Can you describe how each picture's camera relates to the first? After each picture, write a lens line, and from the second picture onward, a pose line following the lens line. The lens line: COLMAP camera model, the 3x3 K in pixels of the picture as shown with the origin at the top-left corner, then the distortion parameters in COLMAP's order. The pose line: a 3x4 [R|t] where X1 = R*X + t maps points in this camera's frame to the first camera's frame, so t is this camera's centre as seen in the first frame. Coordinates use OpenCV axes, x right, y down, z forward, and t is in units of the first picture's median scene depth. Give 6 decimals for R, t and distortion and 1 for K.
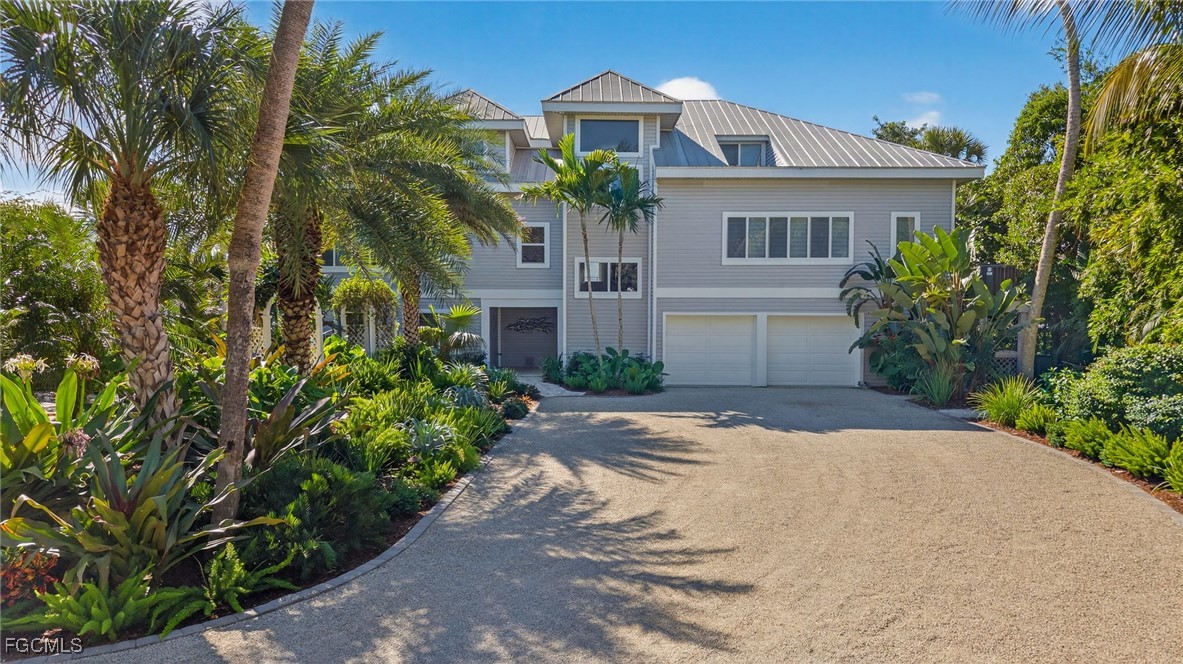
lens RADIAL K [[799.0, 0, 595.1], [0, 799.0, 330.7], [0, 0, 1]] dist [0.046862, -0.044222]
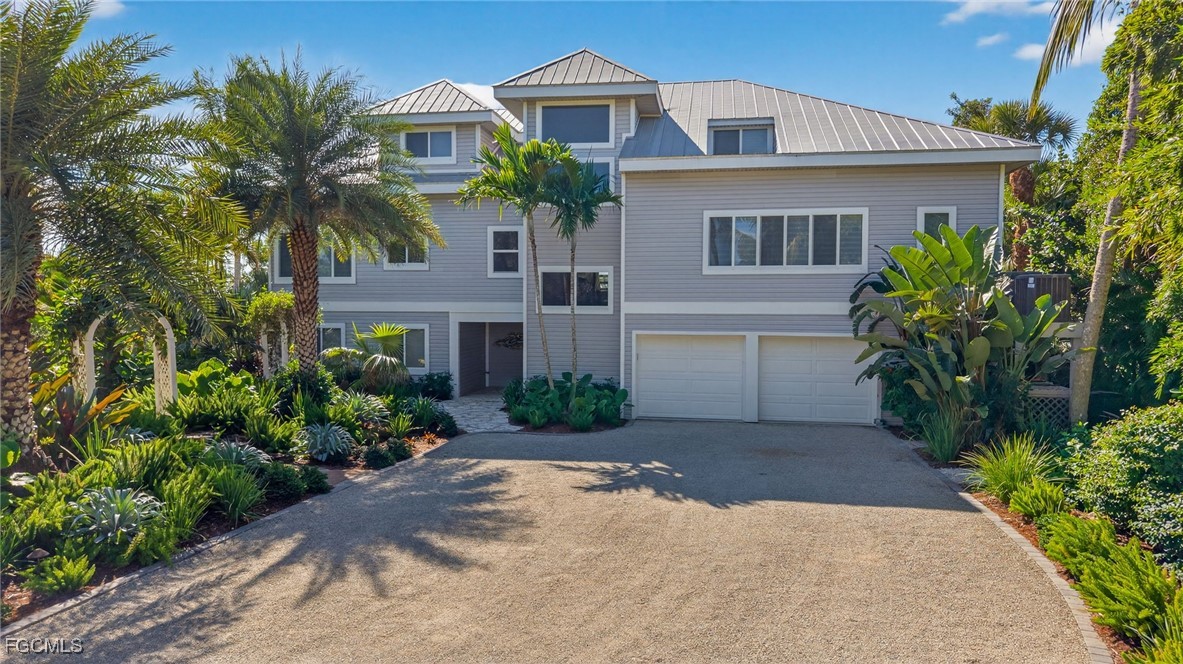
lens RADIAL K [[799.0, 0, 597.9], [0, 799.0, 329.6], [0, 0, 1]] dist [0.046862, -0.044222]
pose [[0.986582, 0.006306, -0.163145, 0.187121], [-0.006801, 0.999974, -0.002470, -0.022167], [0.163125, 0.003546, 0.986599, 0.163599]]
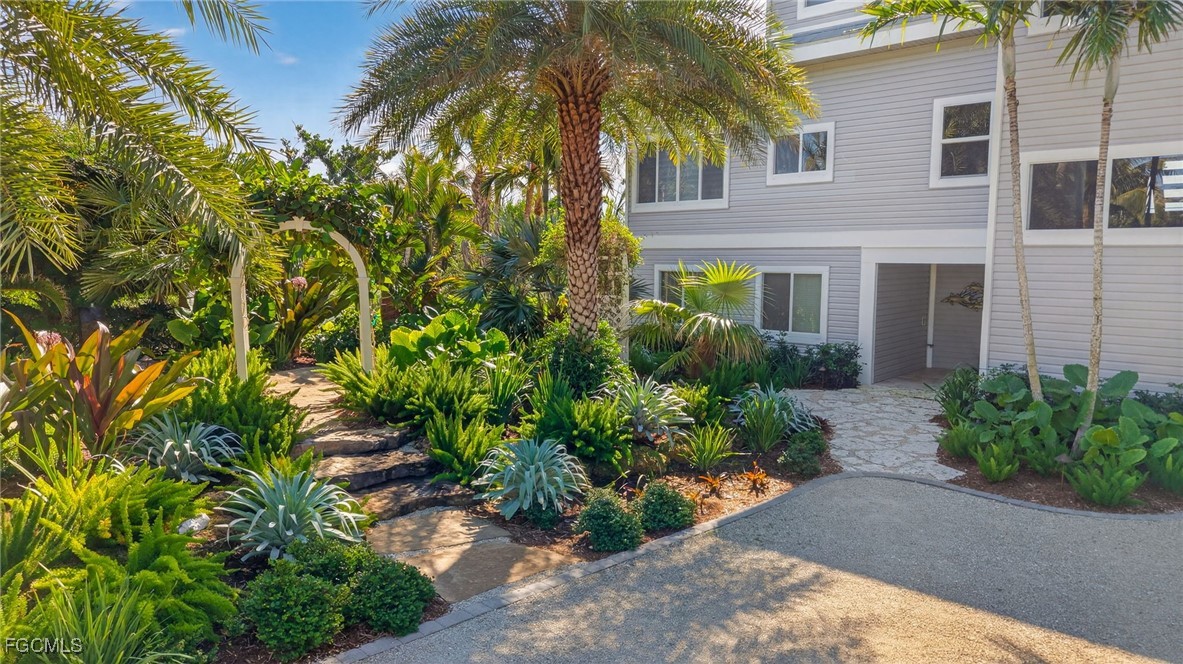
lens RADIAL K [[799.0, 0, 590.6], [0, 799.0, 336.2], [0, 0, 1]] dist [0.046862, -0.044222]
pose [[0.730966, 0.071367, -0.678672, 0.116496], [-0.025747, 0.996693, 0.077079, -0.019333], [0.681928, -0.038868, 0.730386, 0.516142]]
